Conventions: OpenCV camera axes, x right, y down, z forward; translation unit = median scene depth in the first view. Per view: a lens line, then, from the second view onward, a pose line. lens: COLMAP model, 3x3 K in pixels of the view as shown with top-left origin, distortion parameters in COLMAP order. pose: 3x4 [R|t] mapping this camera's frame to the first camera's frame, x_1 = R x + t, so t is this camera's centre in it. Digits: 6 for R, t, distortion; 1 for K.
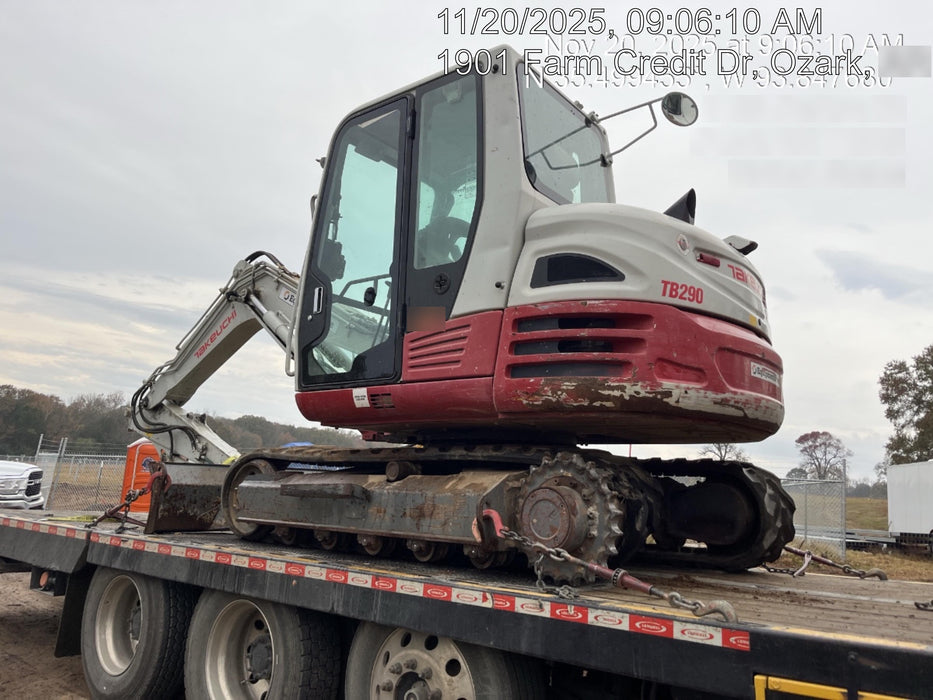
lens RADIAL K [[699.1, 0, 479.6], [0, 699.1, 351.9], [0, 0, 1]] dist [0.044569, -0.005246]
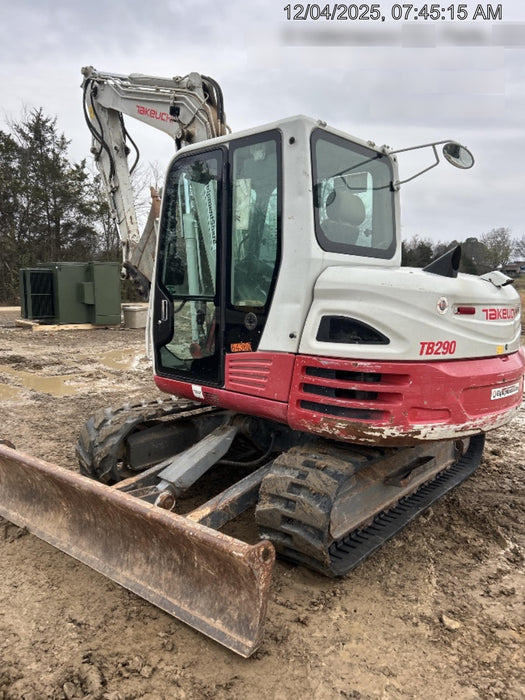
lens RADIAL K [[524.5, 0, 262.5], [0, 524.5, 350.0], [0, 0, 1]] dist [0.044569, -0.005246]
pose [[0.993112, 0.011711, -0.116583, 0.086973], [0.023926, 0.953759, 0.299619, -0.365809], [0.114700, -0.300345, 0.946909, 0.071434]]
